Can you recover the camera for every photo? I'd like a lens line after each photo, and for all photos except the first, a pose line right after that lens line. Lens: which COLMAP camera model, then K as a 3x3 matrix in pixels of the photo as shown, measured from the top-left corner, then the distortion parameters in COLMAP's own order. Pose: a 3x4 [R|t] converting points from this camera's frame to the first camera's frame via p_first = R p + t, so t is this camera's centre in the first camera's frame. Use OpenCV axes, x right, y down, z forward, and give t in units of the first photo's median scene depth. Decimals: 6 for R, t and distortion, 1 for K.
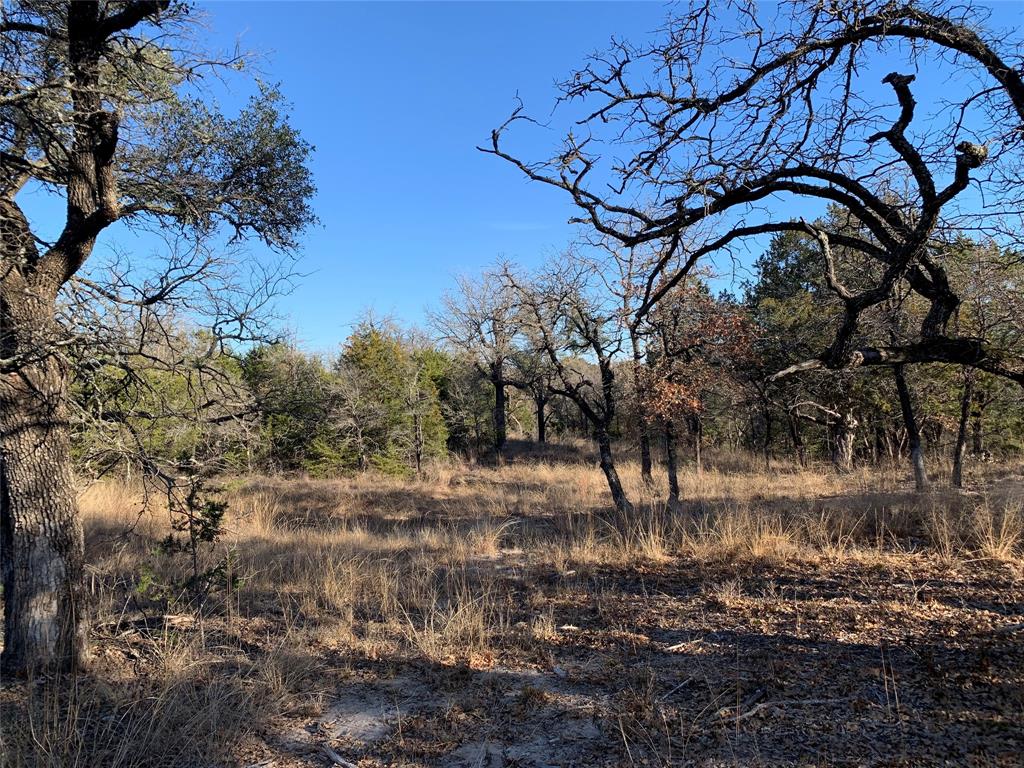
lens RADIAL K [[785.1, 0, 512.7], [0, 785.1, 384.6], [0, 0, 1]] dist [-0.002194, -0.001607]
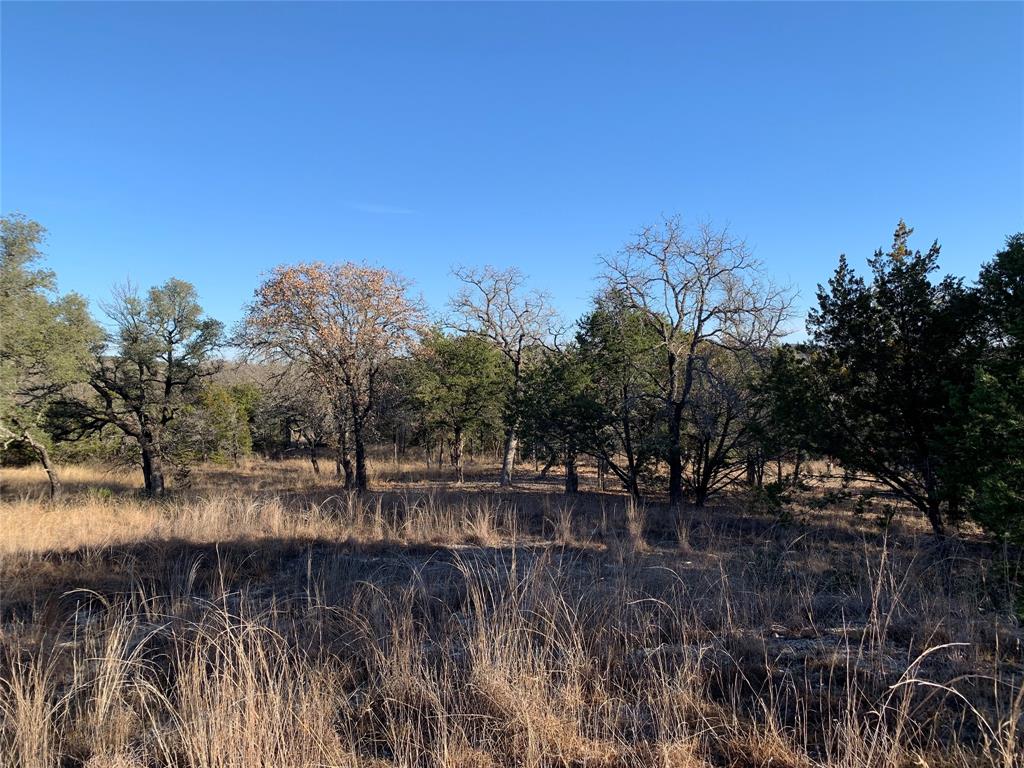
lens RADIAL K [[785.1, 0, 511.7], [0, 785.1, 385.5], [0, 0, 1]] dist [-0.002194, -0.001607]
pose [[0.978652, 0.022417, 0.204297, 0.148781], [-0.024818, 0.999650, 0.009196, -0.115284], [-0.204019, -0.014069, 0.978866, -1.035824]]
